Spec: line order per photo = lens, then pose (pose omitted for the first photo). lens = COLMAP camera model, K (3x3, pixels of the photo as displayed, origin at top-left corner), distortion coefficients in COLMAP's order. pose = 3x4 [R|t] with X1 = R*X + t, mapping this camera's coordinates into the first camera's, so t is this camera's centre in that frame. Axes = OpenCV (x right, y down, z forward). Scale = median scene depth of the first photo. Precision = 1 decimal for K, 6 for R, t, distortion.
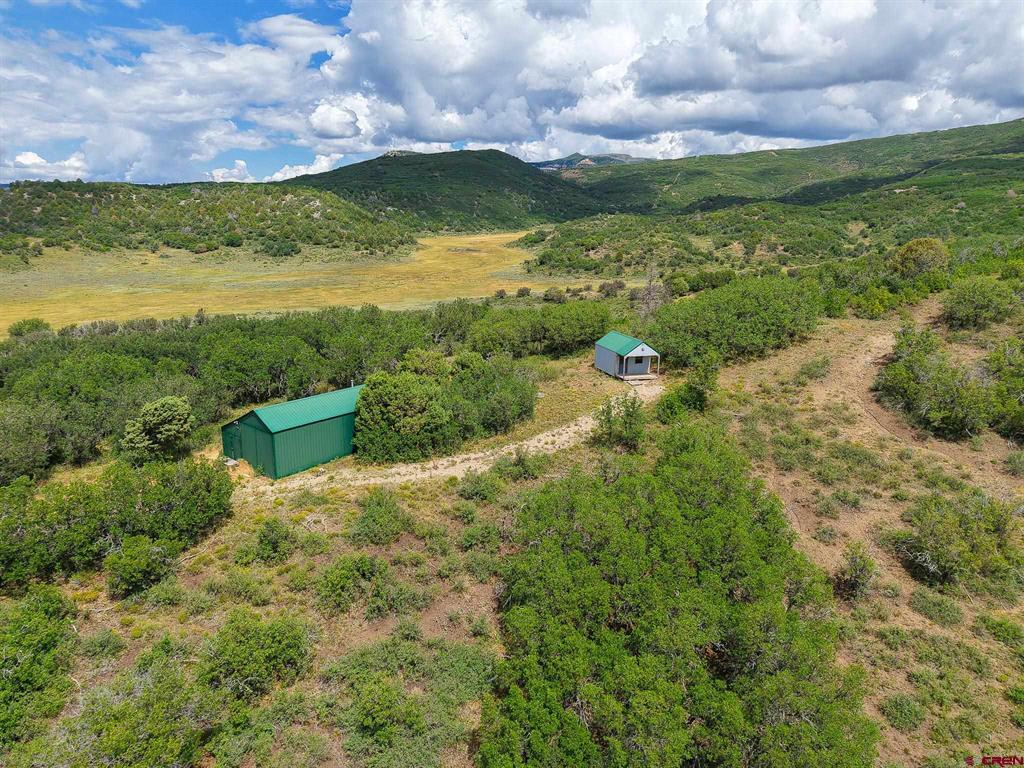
lens RADIAL K [[686.1, 0, 511.4], [0, 686.1, 395.7], [0, 0, 1]] dist [0.011563, -0.005513]
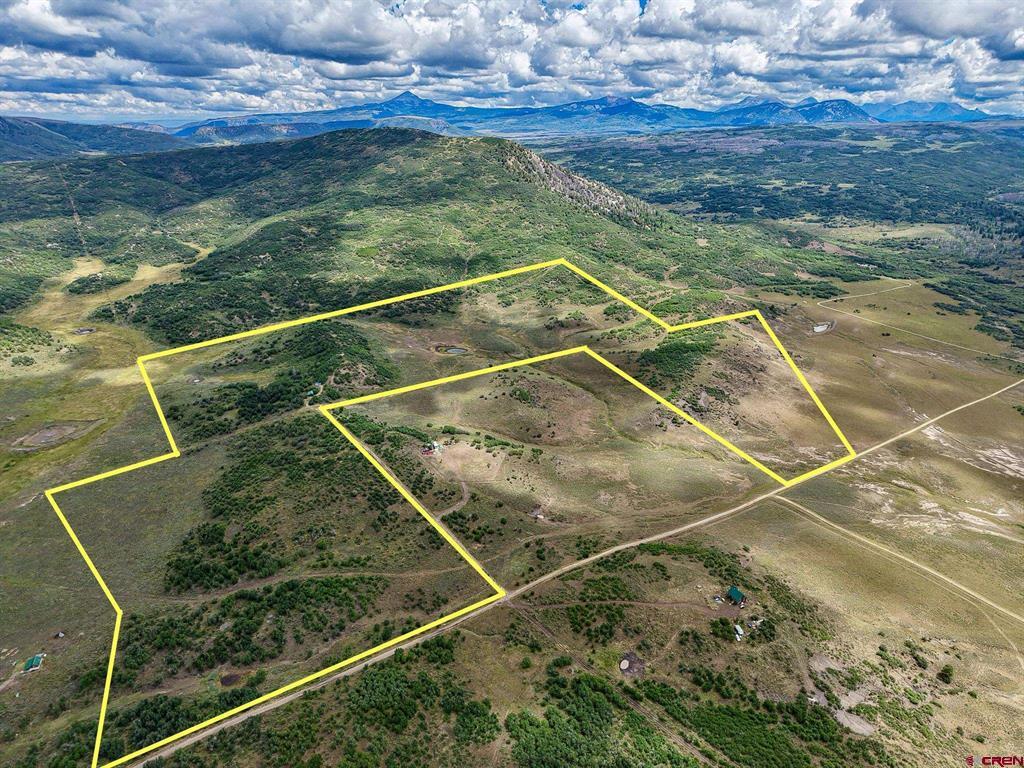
lens RADIAL K [[689.5, 0, 509.6], [0, 689.5, 383.2], [0, 0, 1]] dist [0.017447, -0.010308]
pose [[0.598954, -0.285538, 0.748146, -0.161780], [0.200798, 0.957972, 0.204865, -0.043870], [-0.775200, 0.027521, 0.631117, -0.220819]]
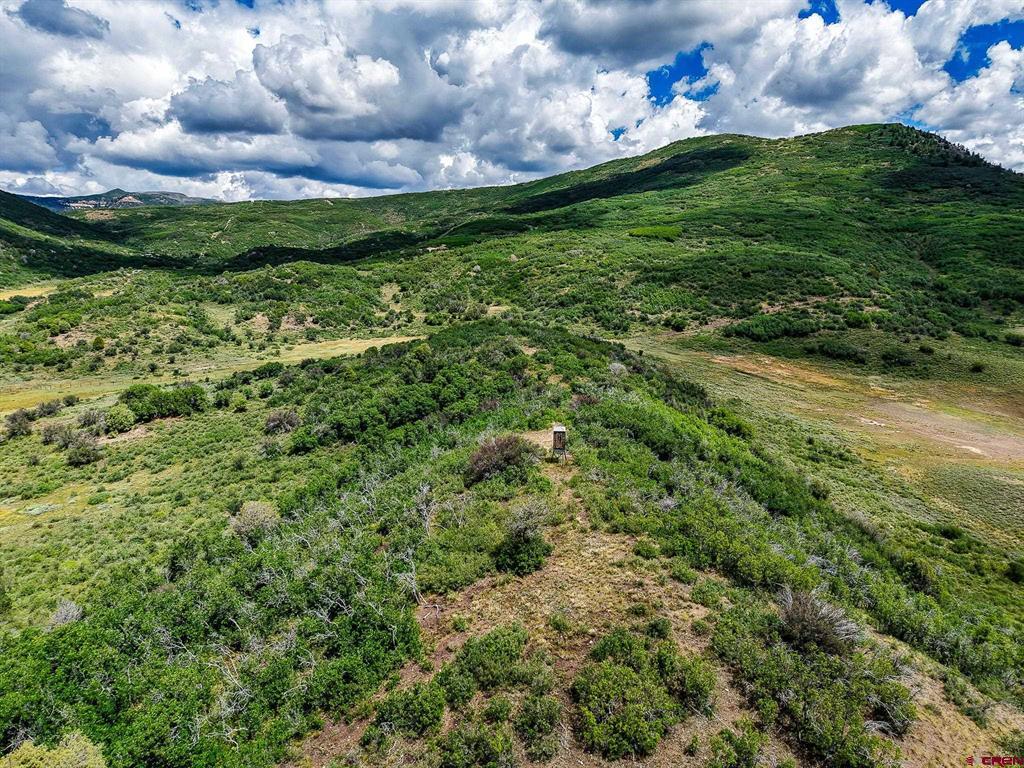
lens RADIAL K [[686.1, 0, 511.4], [0, 686.1, 395.7], [0, 0, 1]] dist [0.011563, -0.005513]
pose [[0.834807, -0.110069, 0.539427, 0.015582], [0.140114, 0.990024, -0.014825, -0.008839], [-0.532414, 0.087958, 0.841902, 0.014414]]
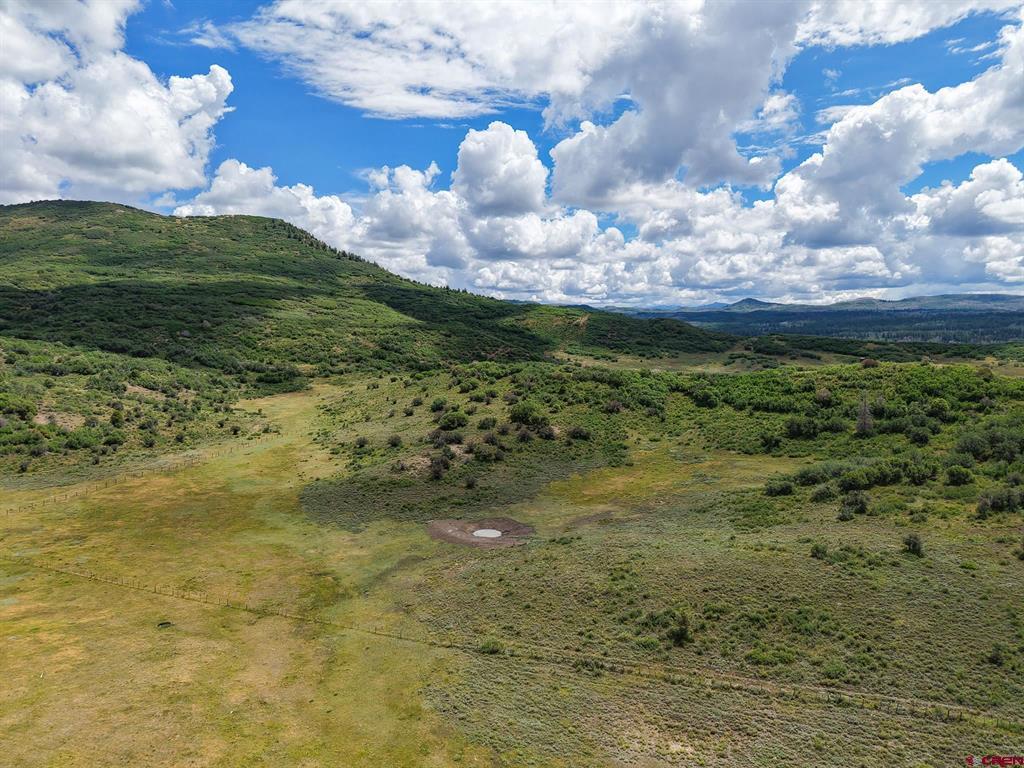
lens RADIAL K [[686.1, 0, 511.4], [0, 686.1, 395.7], [0, 0, 1]] dist [0.011563, -0.005513]
pose [[-0.015214, -0.102014, 0.994667, -0.067016], [0.252745, 0.962084, 0.102538, -0.025153], [-0.967413, 0.252957, 0.011147, 0.078855]]
